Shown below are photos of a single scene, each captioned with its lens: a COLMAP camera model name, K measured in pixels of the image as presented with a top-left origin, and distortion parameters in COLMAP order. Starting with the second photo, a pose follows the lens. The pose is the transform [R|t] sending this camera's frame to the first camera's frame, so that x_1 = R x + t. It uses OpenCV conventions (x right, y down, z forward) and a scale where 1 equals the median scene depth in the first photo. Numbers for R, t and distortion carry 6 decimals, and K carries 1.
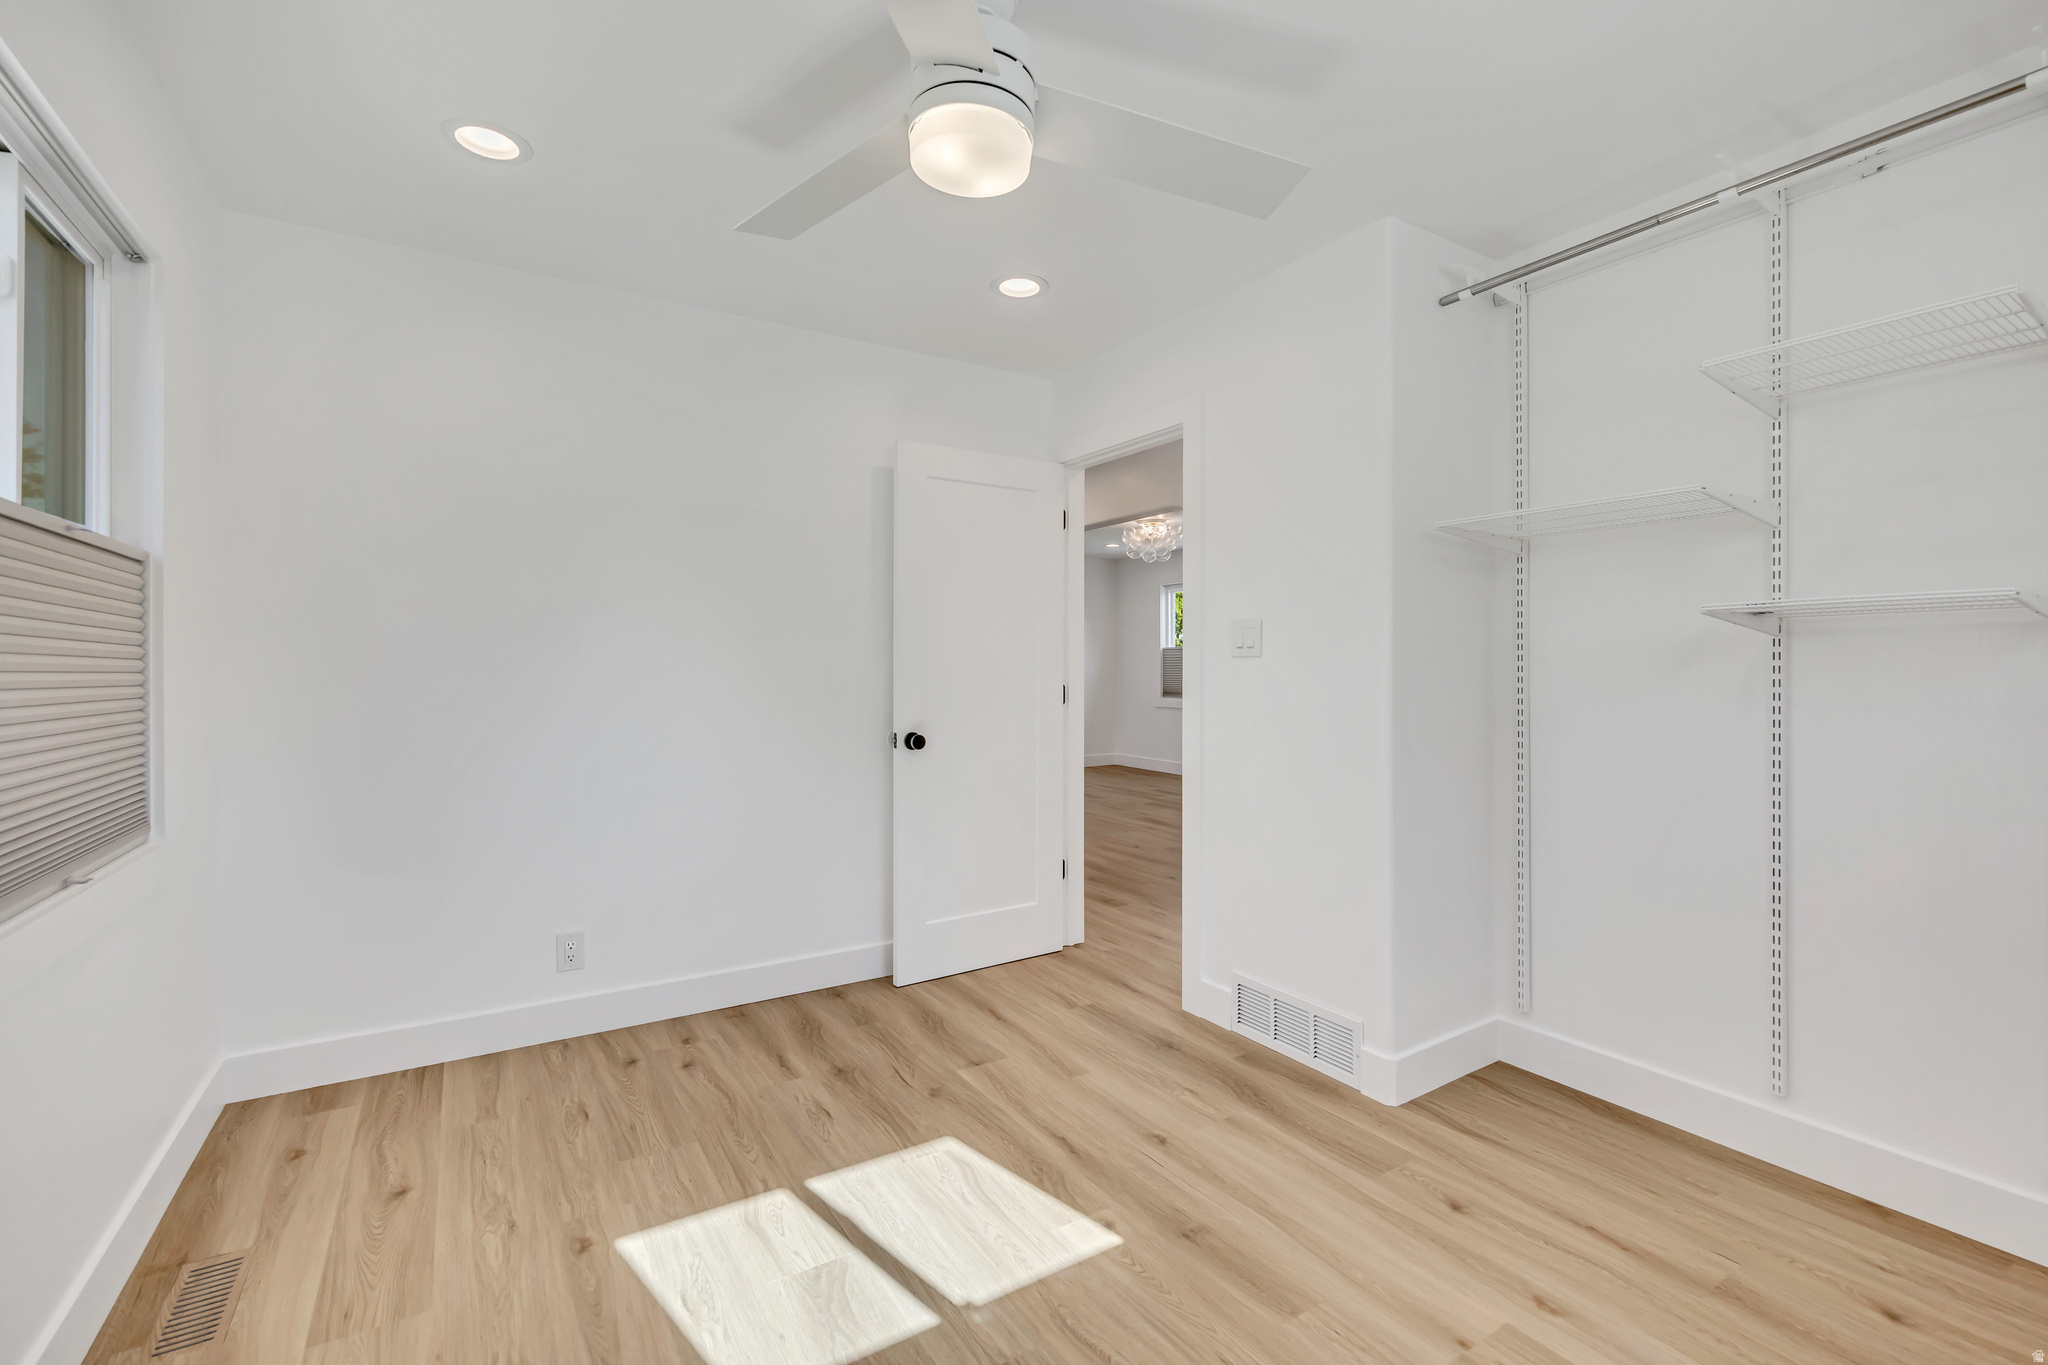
lens RADIAL K [[885.8, 0, 1027.2], [0, 885.8, 673.6], [0, 0, 1]] dist [-0.006534, 0.001336]
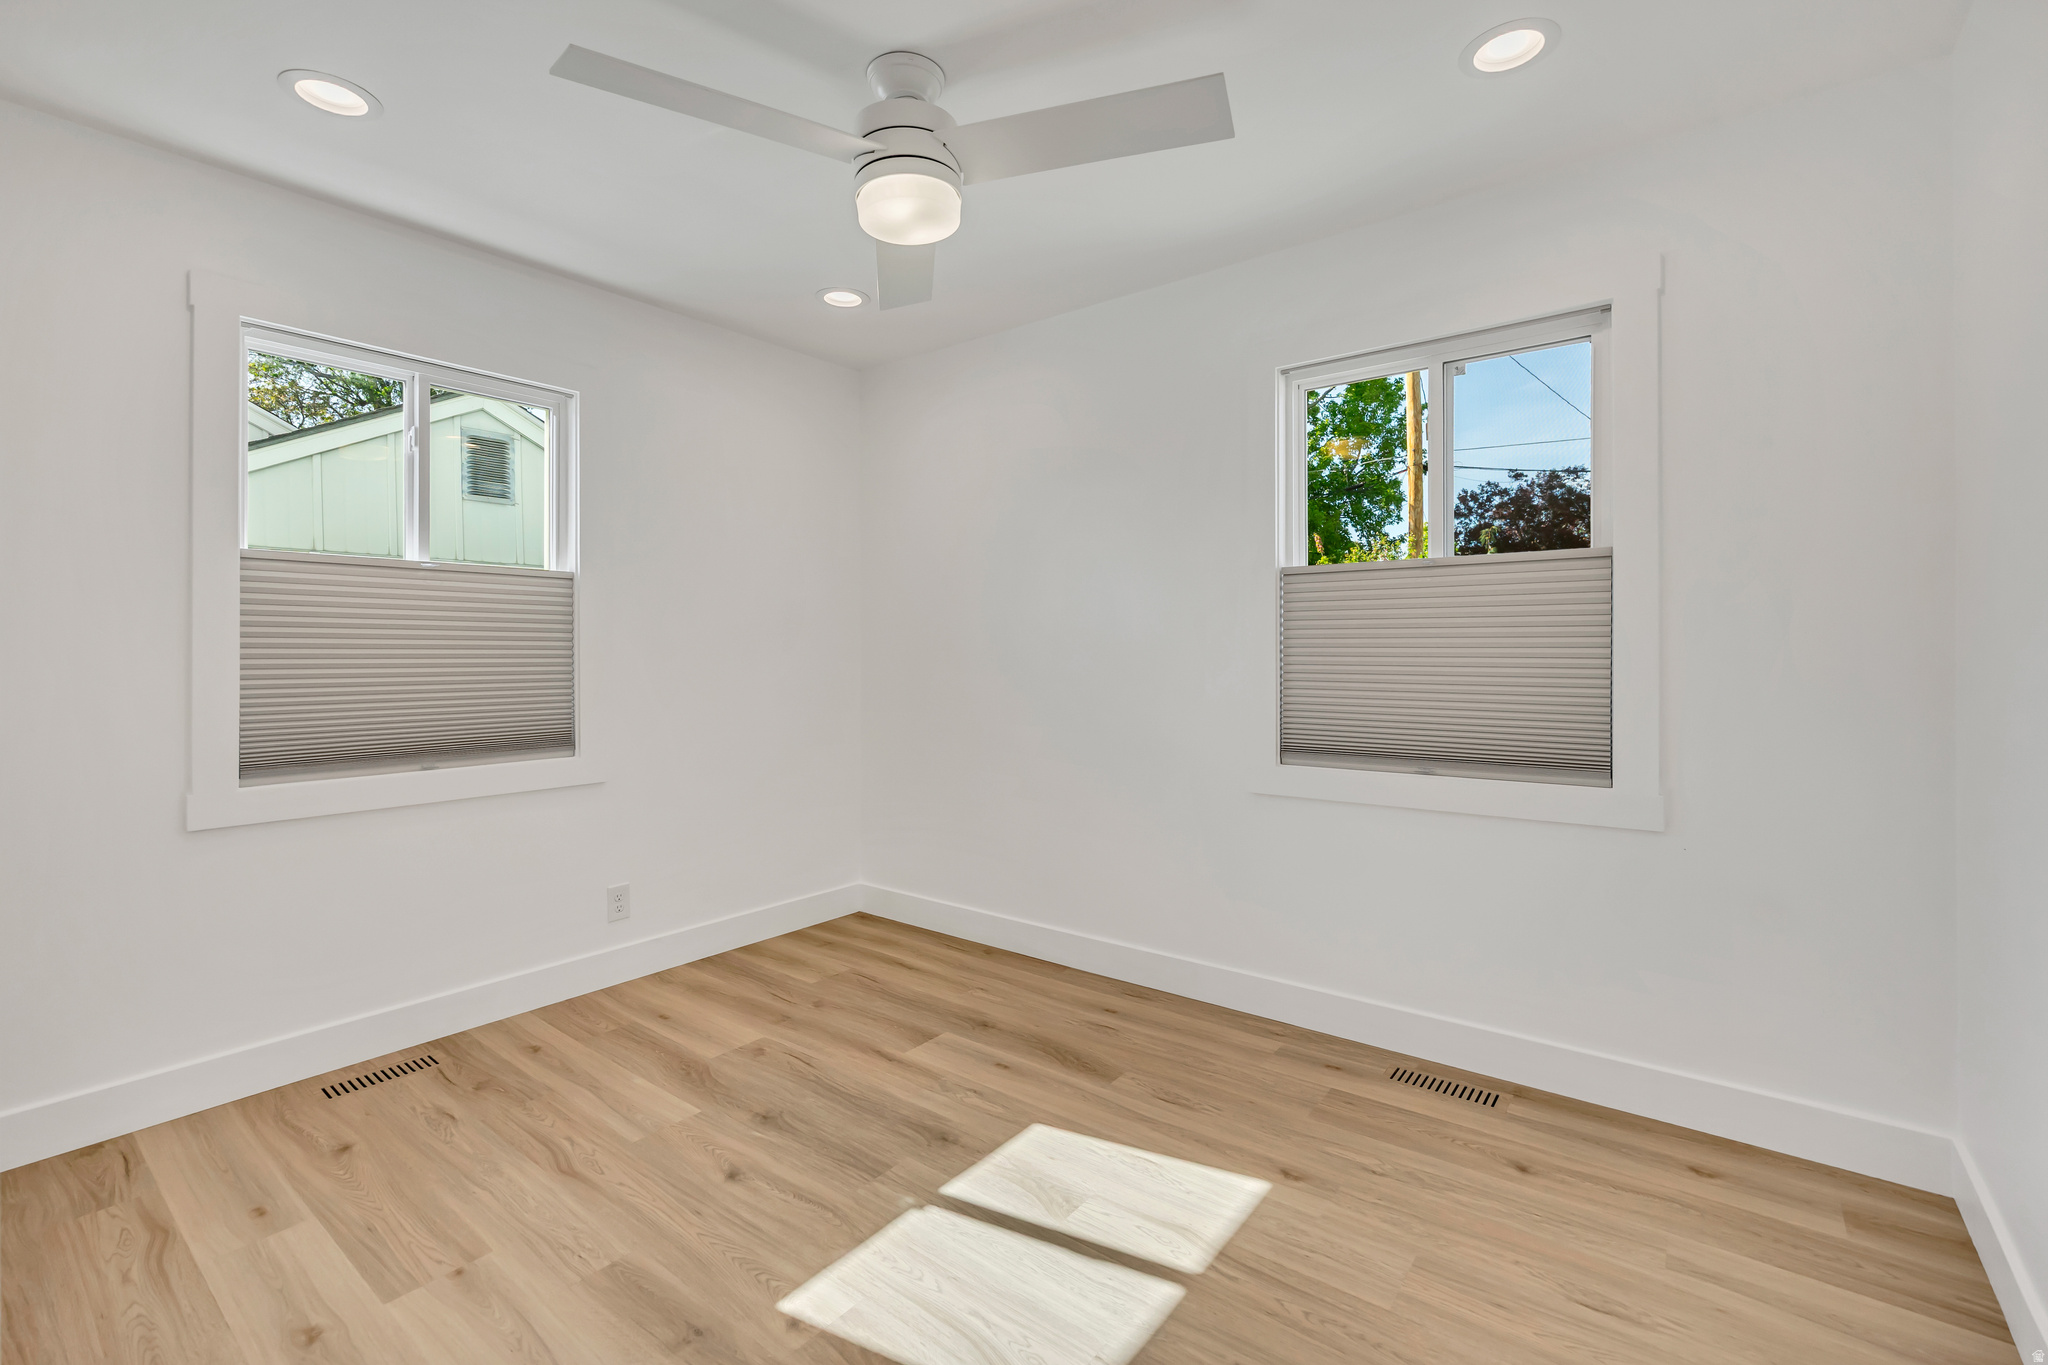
lens RADIAL K [[885.8, 0, 1029.2], [0, 885.8, 662.7], [0, 0, 1]] dist [-0.006534, 0.001336]
pose [[-0.940392, 0.010677, -0.339925, 0.164519], [0.004224, 0.999797, 0.019720, -0.008132], [0.340067, 0.017109, -0.940246, 1.898502]]
